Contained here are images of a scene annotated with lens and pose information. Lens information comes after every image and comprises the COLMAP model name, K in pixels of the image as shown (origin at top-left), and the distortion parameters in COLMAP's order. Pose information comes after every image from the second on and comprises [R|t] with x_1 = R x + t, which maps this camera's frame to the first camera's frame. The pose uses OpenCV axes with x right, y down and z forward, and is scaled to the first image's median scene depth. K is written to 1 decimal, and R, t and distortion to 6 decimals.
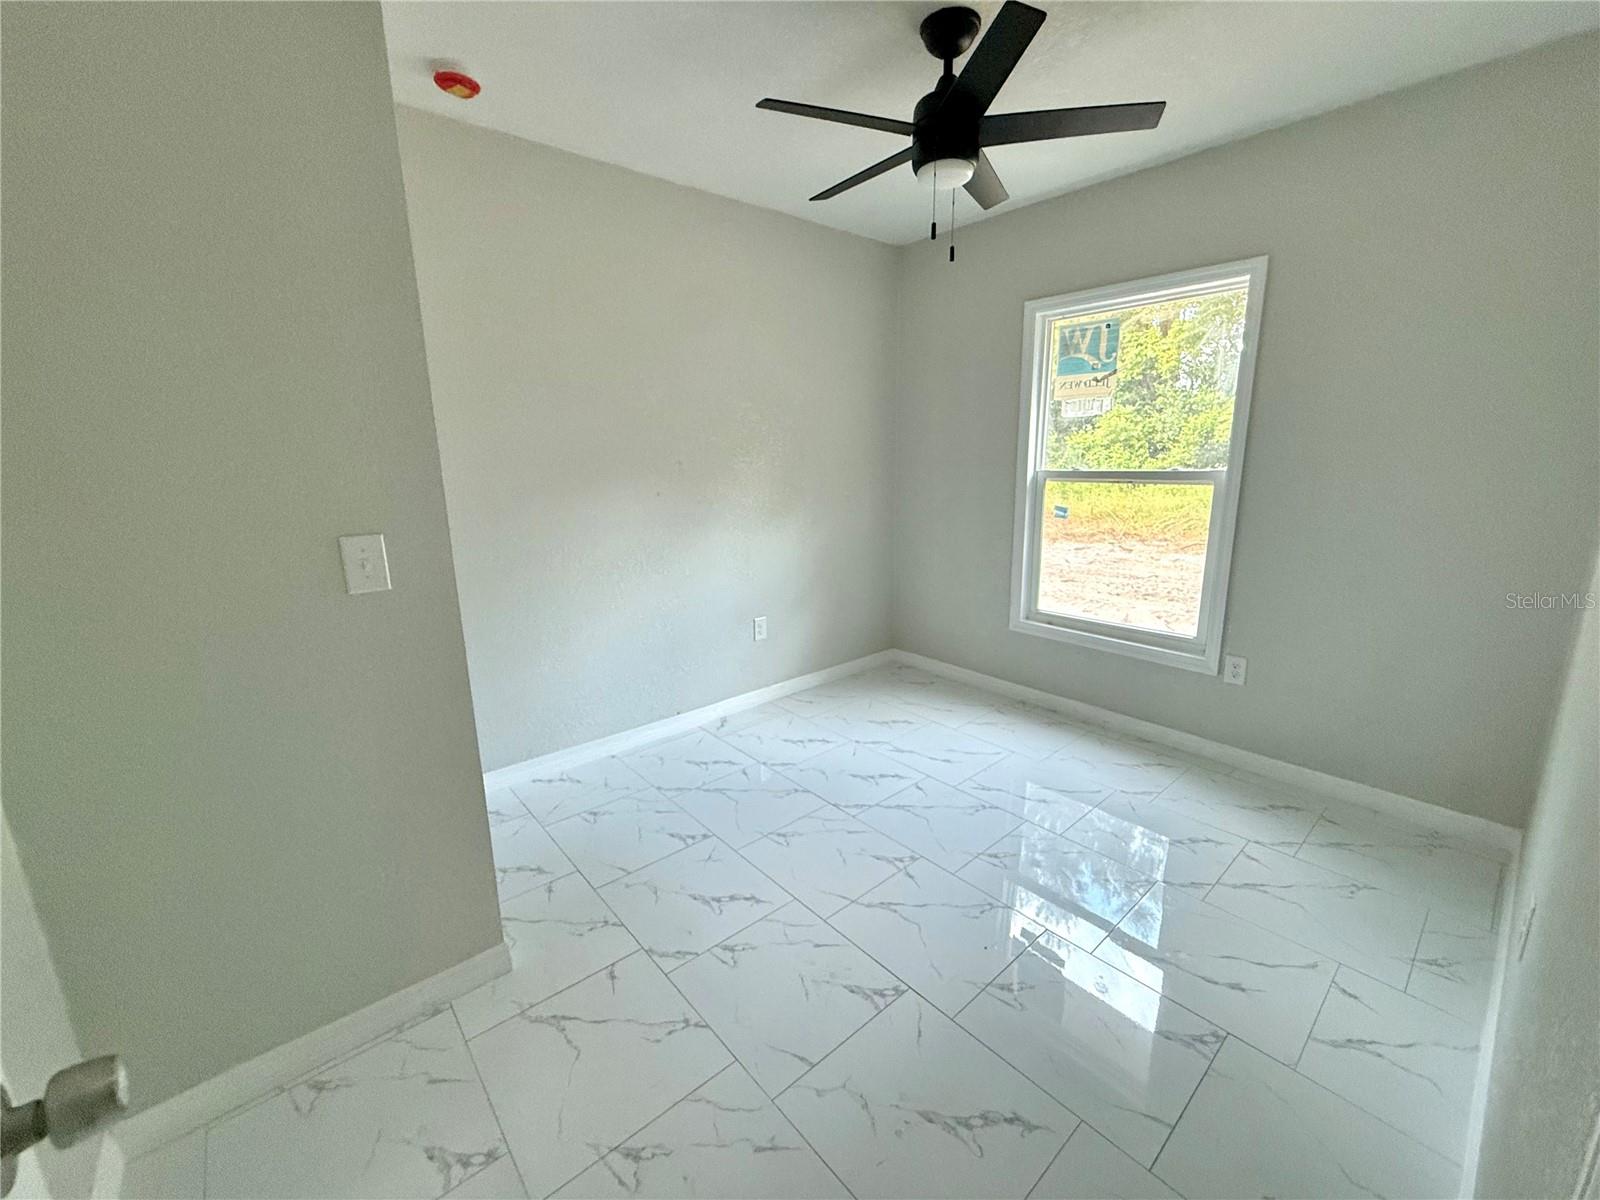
lens RADIAL K [[642.1, 0, 806.5], [0, 642.1, 600.0], [0, 0, 1]] dist [0.000826, 0.000396]
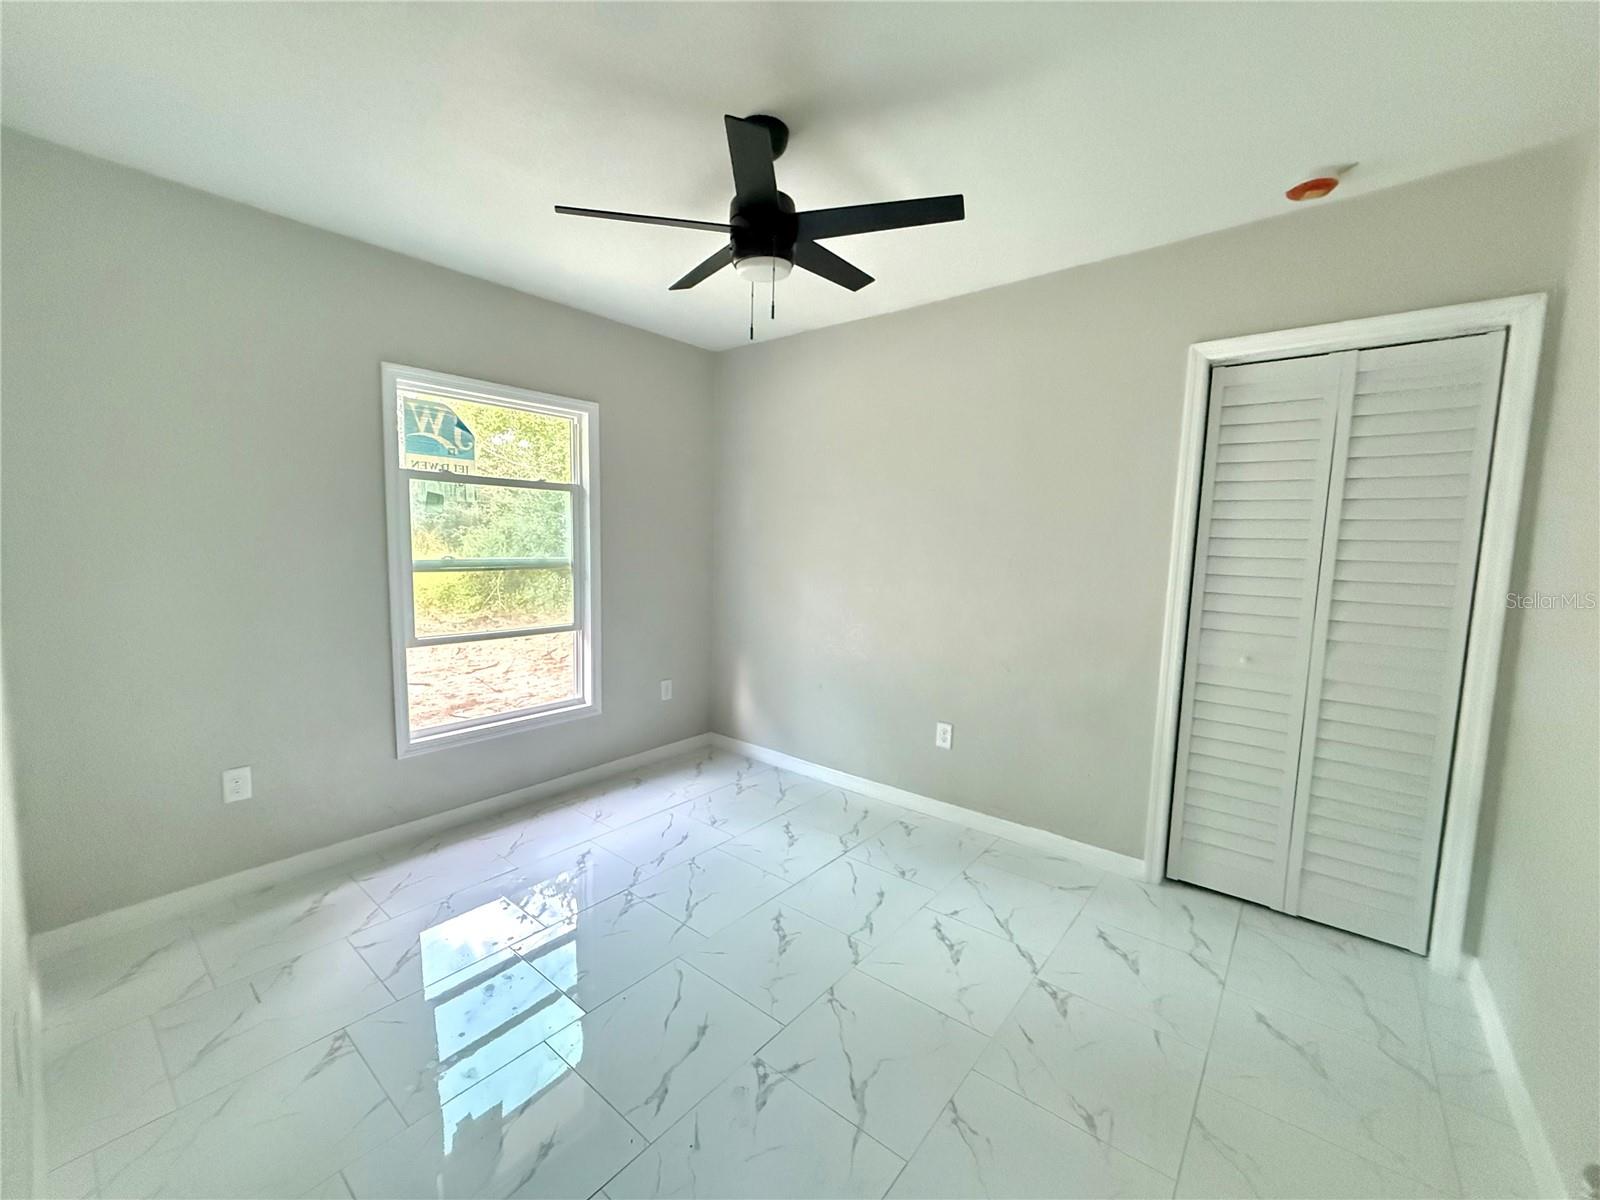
lens RADIAL K [[642.1, 0, 803.2], [0, 642.1, 598.2], [0, 0, 1]] dist [0.000826, 0.000396]
pose [[-0.177141, -0.071644, 0.981574, -0.597292], [0.204007, 0.973012, 0.107836, -0.146462], [-0.962810, 0.219350, -0.157745, 0.693522]]
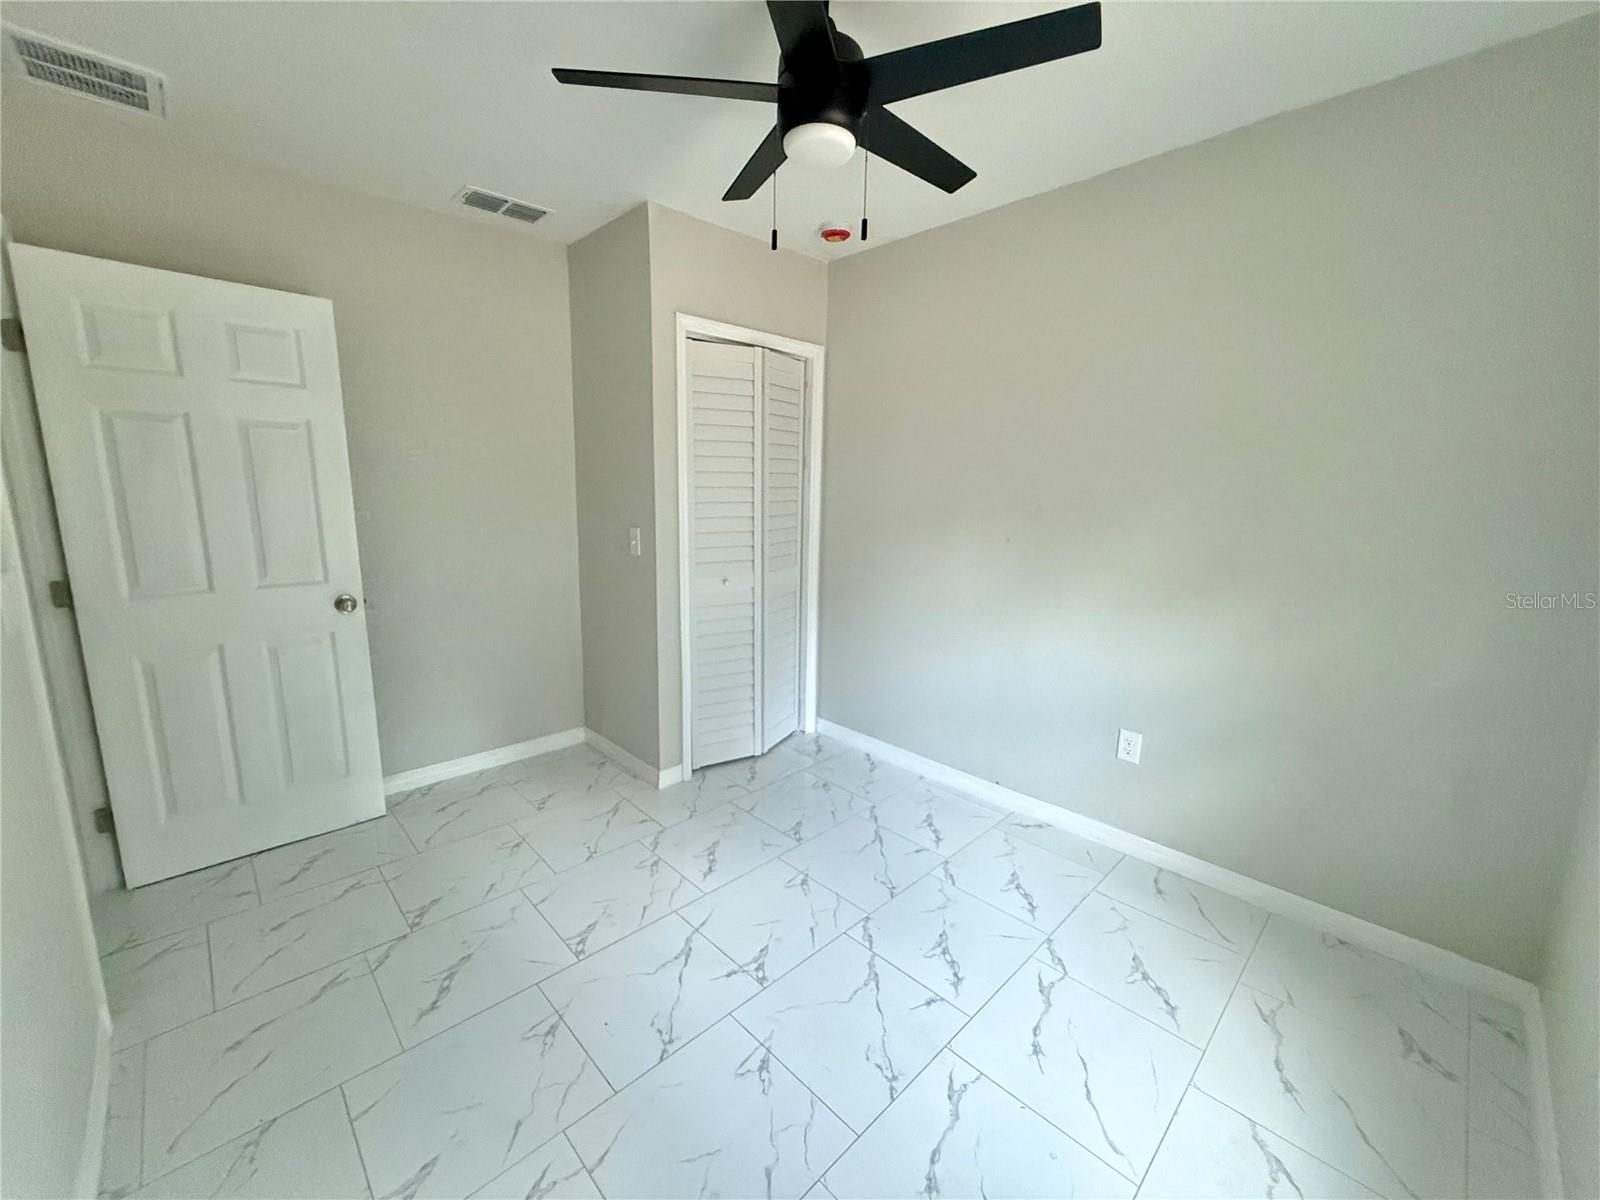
lens RADIAL K [[642.1, 0, 795.8], [0, 642.1, 600.6], [0, 0, 1]] dist [0.000826, 0.000396]
pose [[0.050172, 0.197628, -0.978992, 0.880270], [-0.236217, 0.954764, 0.180632, -0.231243], [0.970404, 0.222192, 0.094585, 0.839518]]
